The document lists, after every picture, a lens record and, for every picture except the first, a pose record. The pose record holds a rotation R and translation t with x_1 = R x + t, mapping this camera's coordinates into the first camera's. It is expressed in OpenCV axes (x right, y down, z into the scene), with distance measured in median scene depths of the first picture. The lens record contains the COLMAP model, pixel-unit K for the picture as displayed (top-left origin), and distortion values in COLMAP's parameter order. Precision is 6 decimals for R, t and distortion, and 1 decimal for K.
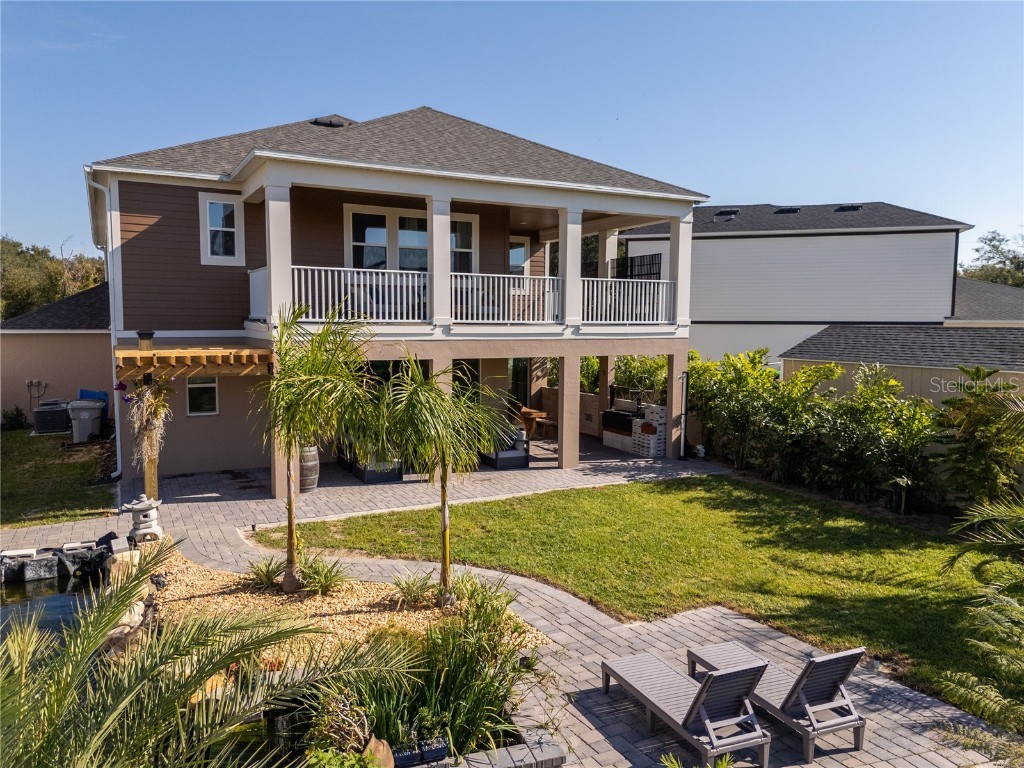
lens RADIAL K [[757.4, 0, 514.2], [0, 757.4, 383.1], [0, 0, 1]] dist [0.061865, -0.054847]
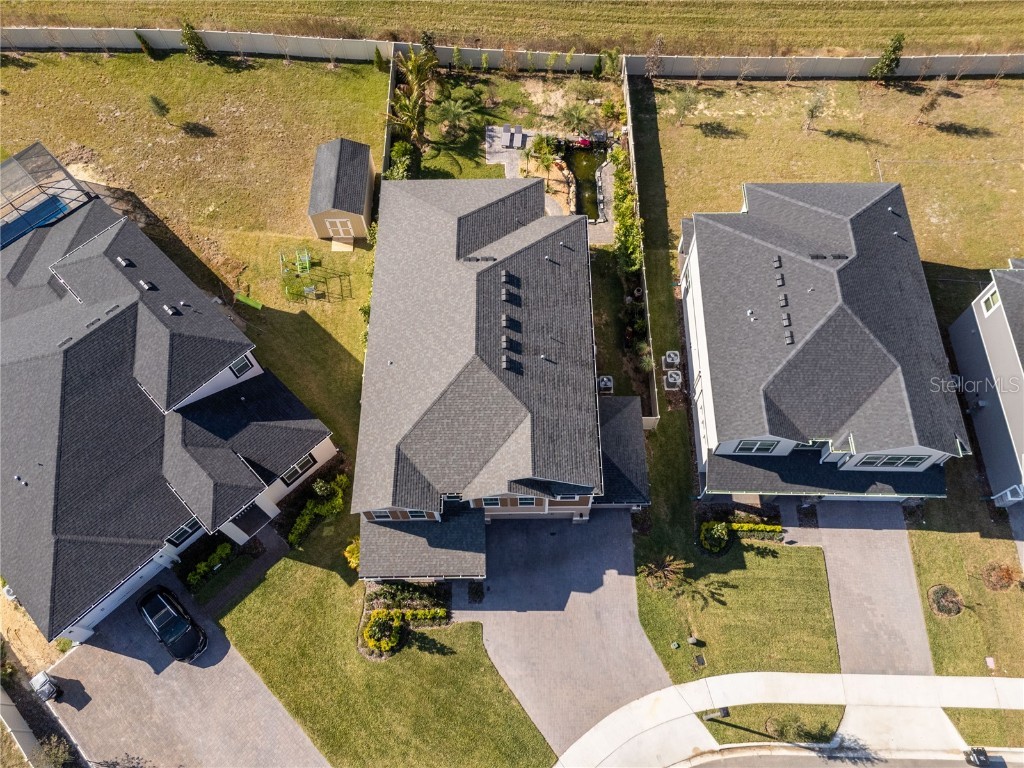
lens RADIAL K [[757.4, 0, 514.2], [0, 757.4, 383.1], [0, 0, 1]] dist [0.061865, -0.054847]
pose [[-0.884307, -0.409989, 0.223408, -1.215667], [0.056354, 0.381264, 0.922747, -2.808203], [-0.463493, 0.828581, -0.314050, 2.568393]]
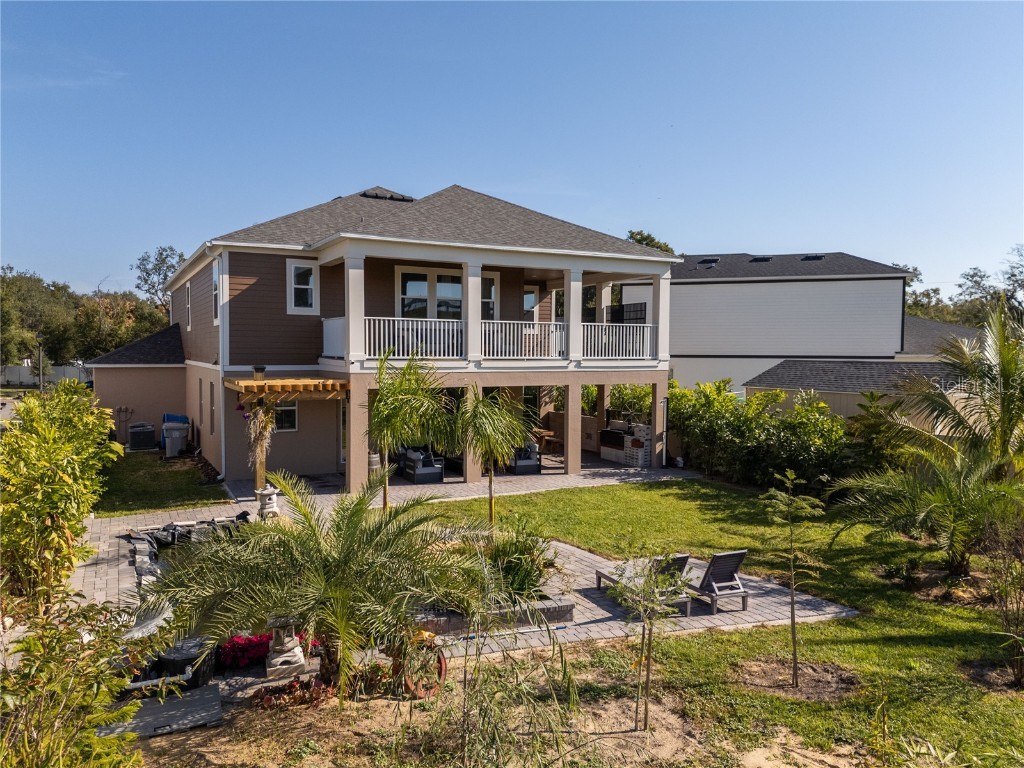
lens RADIAL K [[757.4, 0, 514.2], [0, 757.4, 383.1], [0, 0, 1]] dist [0.061865, -0.054847]
pose [[0.999998, -0.001490, -0.001491, -0.025133], [0.001427, 0.999141, -0.041412, 0.015025], [0.001552, 0.041410, 0.999141, -0.283512]]
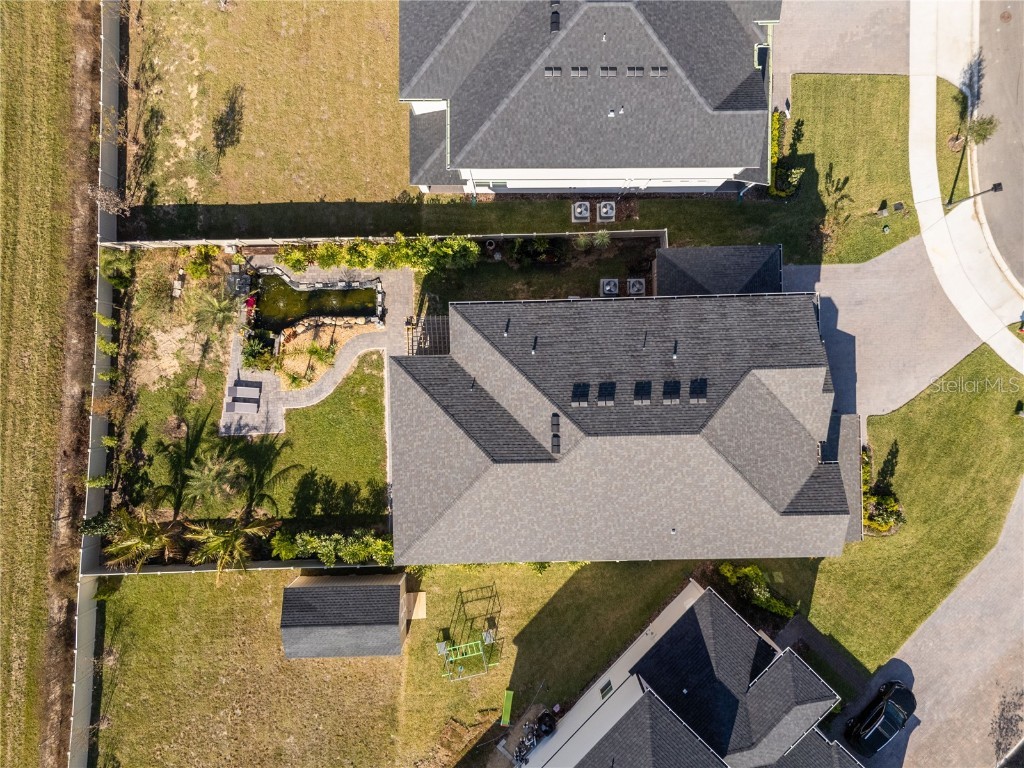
lens RADIAL K [[757.4, 0, 514.2], [0, 757.4, 383.1], [0, 0, 1]] dist [0.061865, -0.054847]
pose [[-0.449026, 0.893426, 0.012910, -0.420640], [-0.068060, -0.048606, 0.996497, -2.678509], [0.890923, 0.446574, 0.082632, 1.037126]]
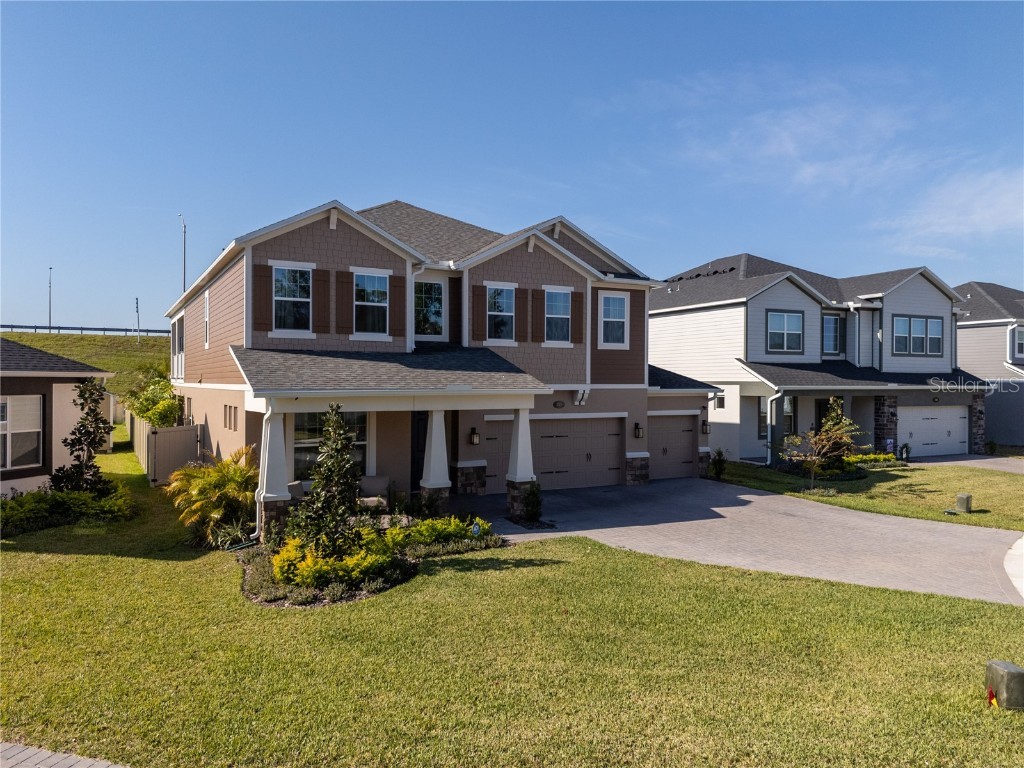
lens RADIAL K [[757.4, 0, 514.2], [0, 757.4, 383.1], [0, 0, 1]] dist [0.061865, -0.054847]
pose [[-0.999943, -0.006360, -0.008568, -0.753596], [-0.007011, 0.996908, 0.078260, -0.269461], [0.008044, 0.078316, -0.996896, 3.488522]]
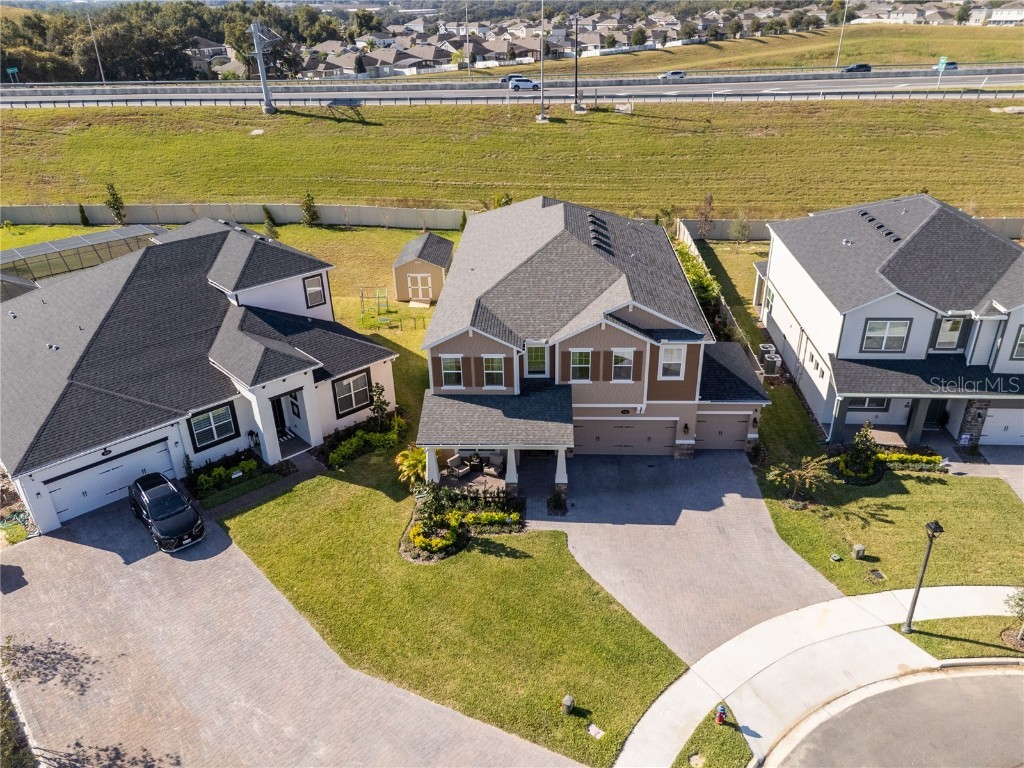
lens RADIAL K [[757.4, 0, 514.2], [0, 757.4, 383.1], [0, 0, 1]] dist [0.061865, -0.054847]
pose [[-0.859427, -0.218594, 0.462172, -1.592379], [0.062800, 0.852005, 0.519753, -1.388509], [-0.507388, 0.475714, -0.718508, 3.822302]]
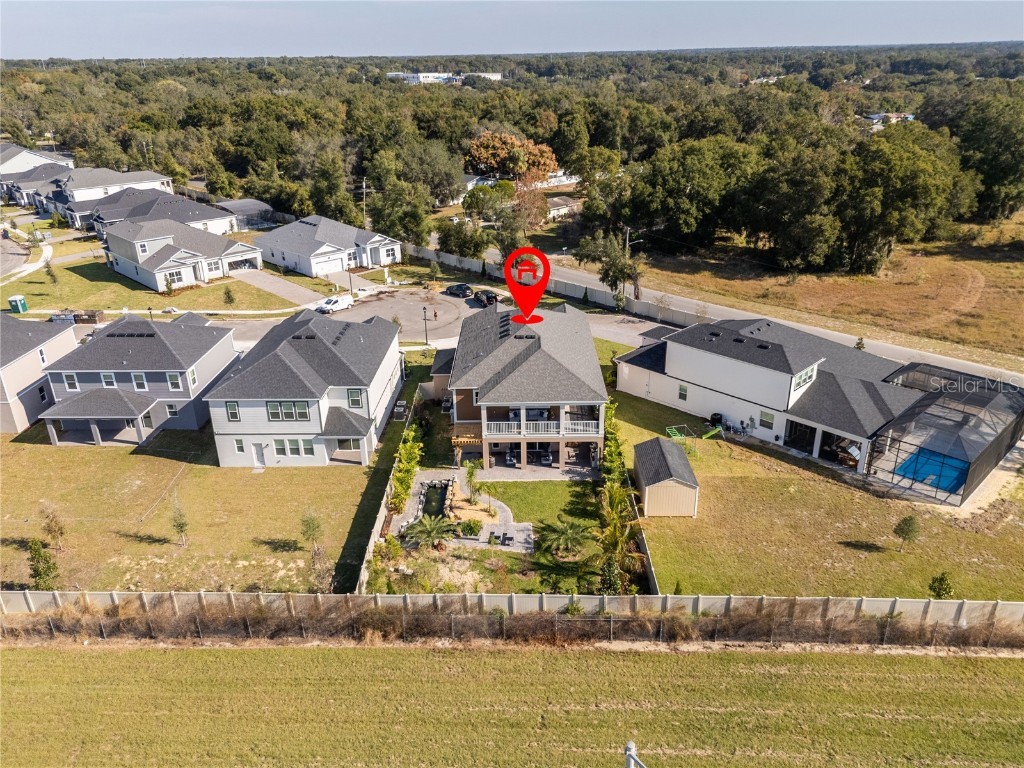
lens RADIAL K [[753.1, 0, 514.1], [0, 753.1, 386.1], [0, 0, 1]] dist [0.107722, -0.211051]
pose [[0.878846, 0.175326, -0.443724, 1.542814], [-0.018533, 0.941875, 0.335451, -1.612235], [0.476746, -0.286587, 0.831012, -2.196564]]
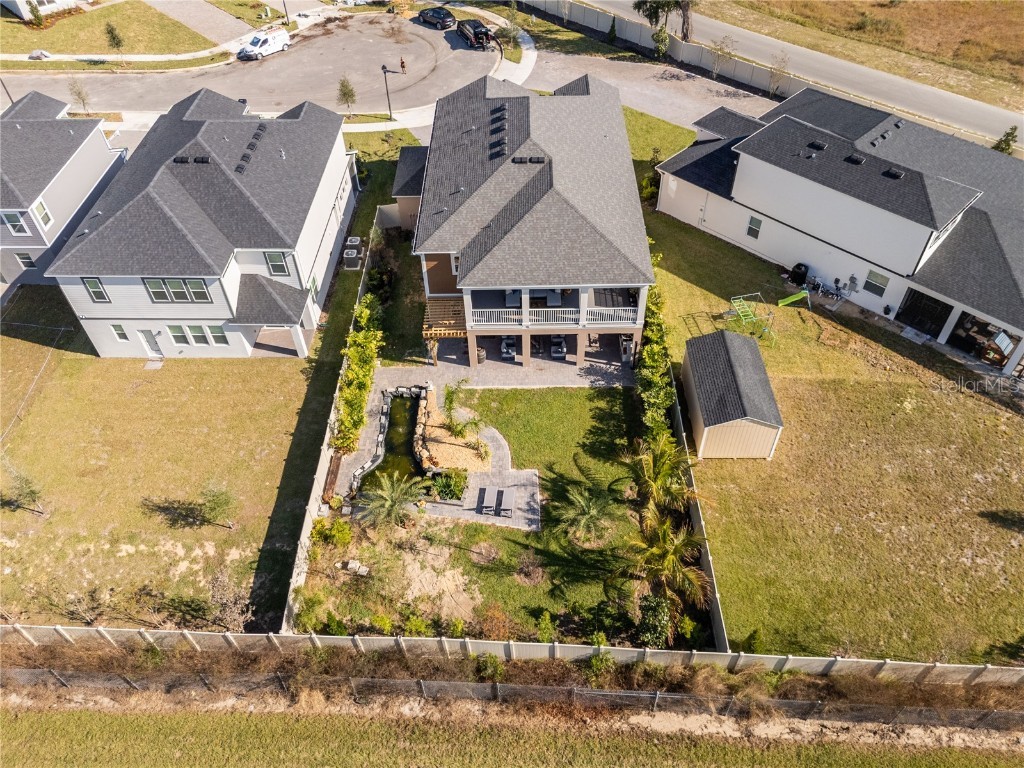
lens RADIAL K [[757.4, 0, 514.2], [0, 757.4, 383.1], [0, 0, 1]] dist [0.061865, -0.054847]
pose [[0.879741, 0.327198, -0.344960, 0.861356], [-0.013488, 0.742422, 0.669797, -1.717097], [0.475262, -0.584595, 0.657552, -0.920798]]
